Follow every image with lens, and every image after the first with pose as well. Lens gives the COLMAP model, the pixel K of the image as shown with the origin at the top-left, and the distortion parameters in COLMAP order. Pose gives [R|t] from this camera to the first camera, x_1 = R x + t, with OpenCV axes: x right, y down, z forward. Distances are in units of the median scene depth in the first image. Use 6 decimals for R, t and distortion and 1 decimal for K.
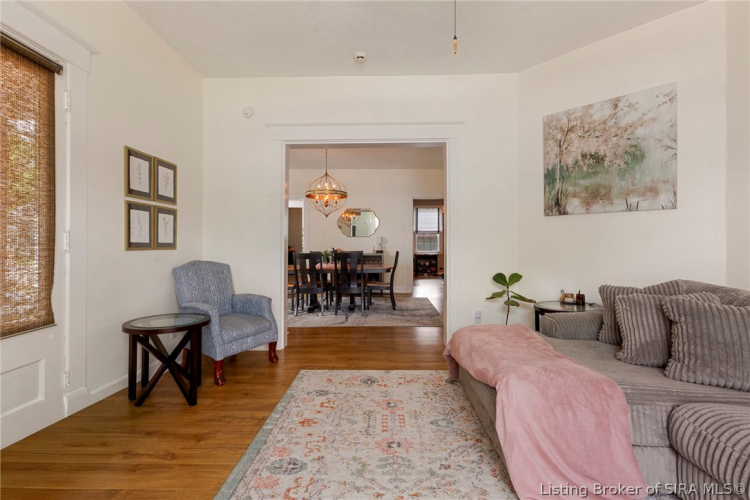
lens RADIAL K [[336.0, 0, 377.4], [0, 336.0, 242.8], [0, 0, 1]] dist [-0.000758, -0.000002]
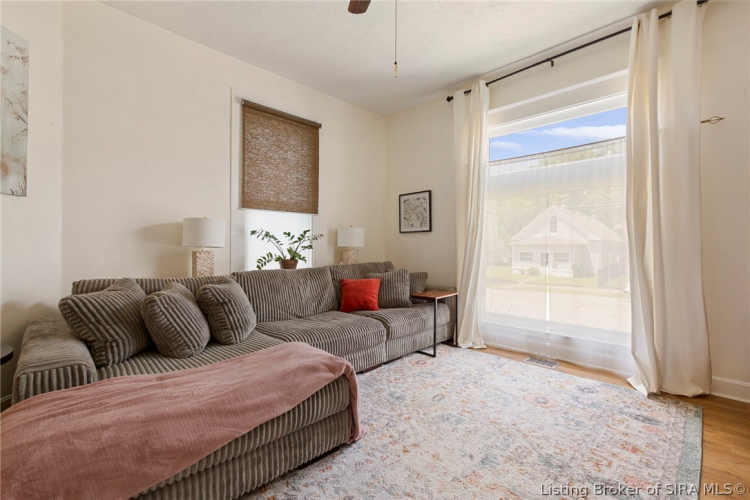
lens RADIAL K [[333.6, 0, 369.2], [0, 333.6, 245.2], [0, 0, 1]] dist [0.000300, 0.000131]
pose [[-0.711591, -0.000394, 0.702594, -0.240357], [-0.010991, 0.999884, -0.010571, 0.013509], [-0.702508, -0.015244, -0.711513, 0.876038]]
